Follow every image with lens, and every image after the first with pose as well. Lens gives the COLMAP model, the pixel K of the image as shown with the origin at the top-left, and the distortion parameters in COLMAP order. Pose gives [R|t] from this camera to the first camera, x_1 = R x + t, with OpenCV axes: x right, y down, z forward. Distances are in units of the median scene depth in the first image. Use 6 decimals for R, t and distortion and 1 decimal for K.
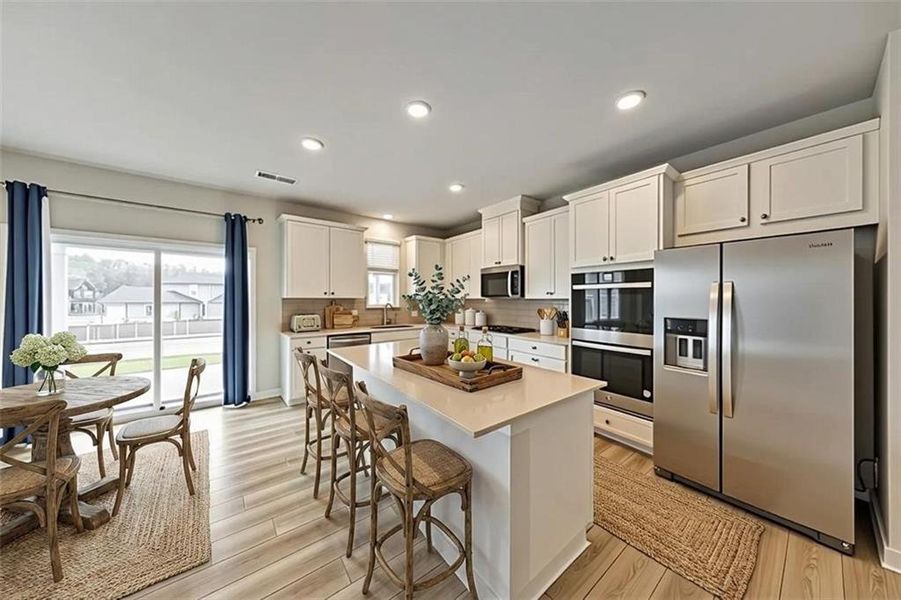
lens RADIAL K [[287.2, 0, 455.4], [0, 287.2, 301.7], [0, 0, 1]] dist [0.000182, 0.000024]
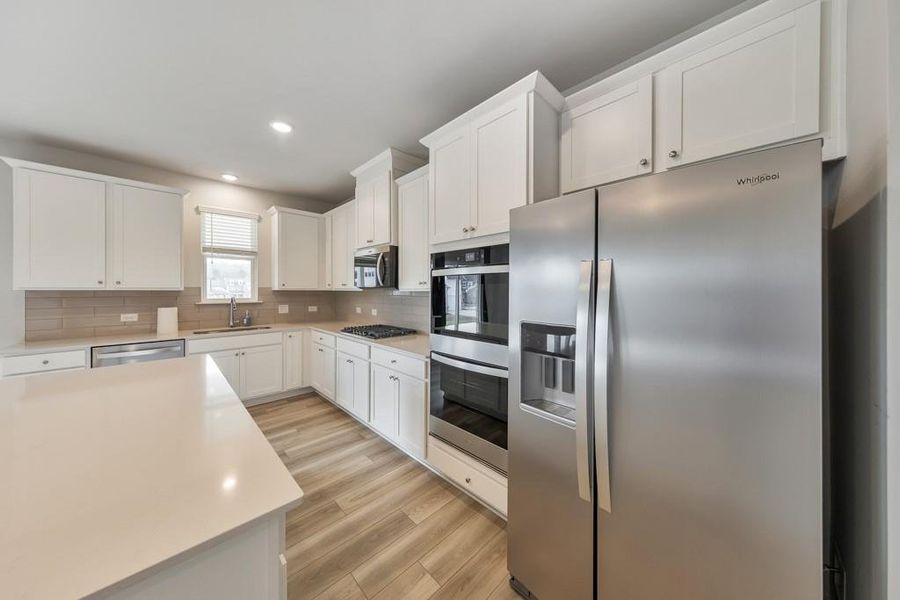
lens RADIAL K [[300.5, 0, 449.2], [0, 300.5, 293.1], [0, 0, 1]] dist [0.000634, 0.000026]
pose [[0.994796, 0.000655, 0.101886, 0.332417], [-0.000204, 0.999990, -0.004435, -0.001086], [-0.101888, 0.004391, 0.994786, 0.257453]]
